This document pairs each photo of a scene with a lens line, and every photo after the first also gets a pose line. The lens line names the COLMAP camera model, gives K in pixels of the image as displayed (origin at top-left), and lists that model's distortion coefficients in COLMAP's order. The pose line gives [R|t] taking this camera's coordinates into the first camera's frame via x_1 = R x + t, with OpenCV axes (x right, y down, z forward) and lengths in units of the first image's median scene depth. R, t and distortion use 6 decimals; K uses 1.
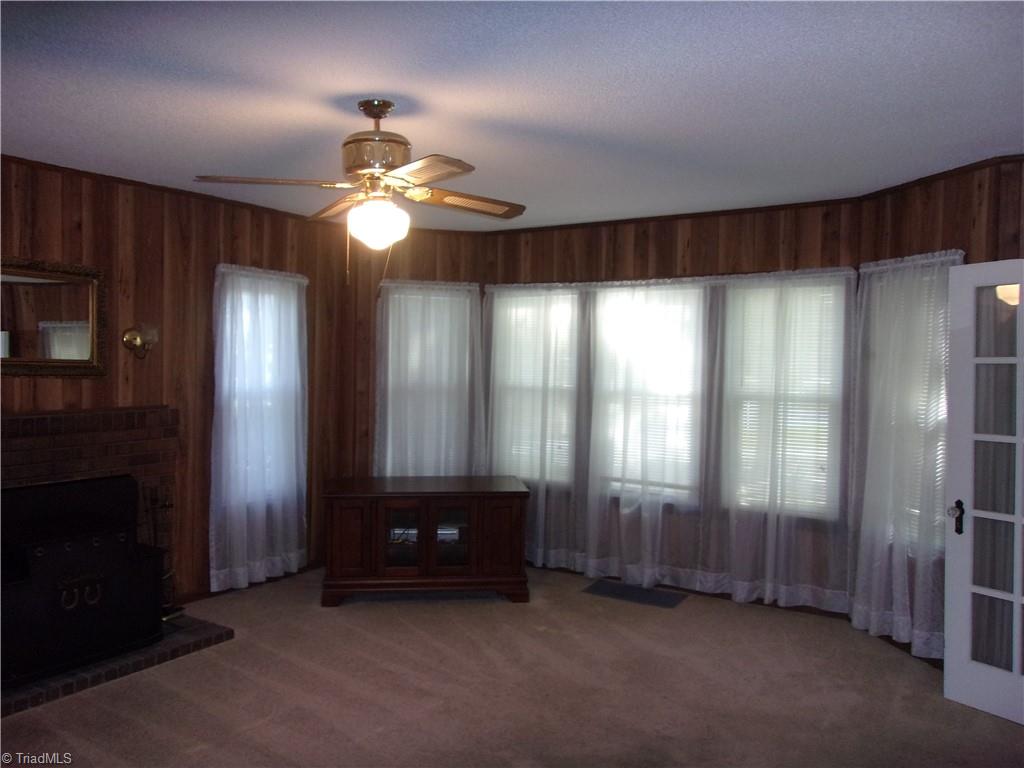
lens RADIAL K [[798.3, 0, 512.0], [0, 798.3, 384.0], [0, 0, 1]] dist [0.063221, 0.004426]
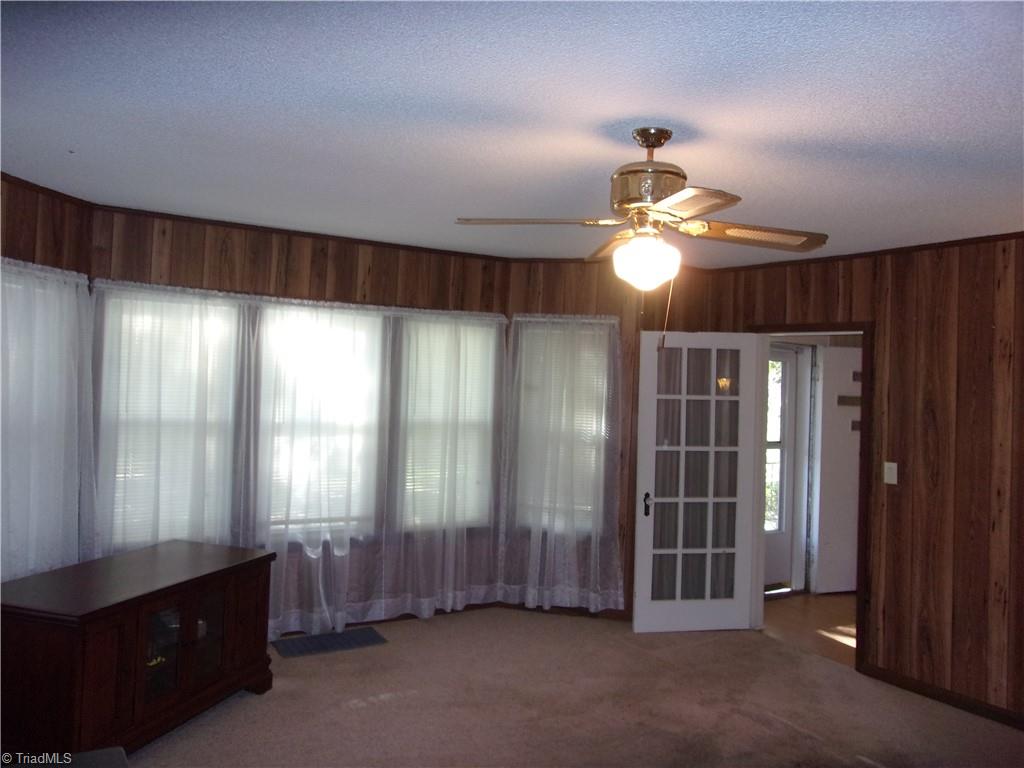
lens RADIAL K [[803.1, 0, 506.4], [0, 803.1, 380.8], [0, 0, 1]] dist [0.000138, 0.005830]
pose [[0.444272, 0.008160, 0.895855, -0.674806], [0.000397, 0.999957, -0.009305, -0.034518], [-0.895892, 0.004490, 0.444249, 0.469560]]
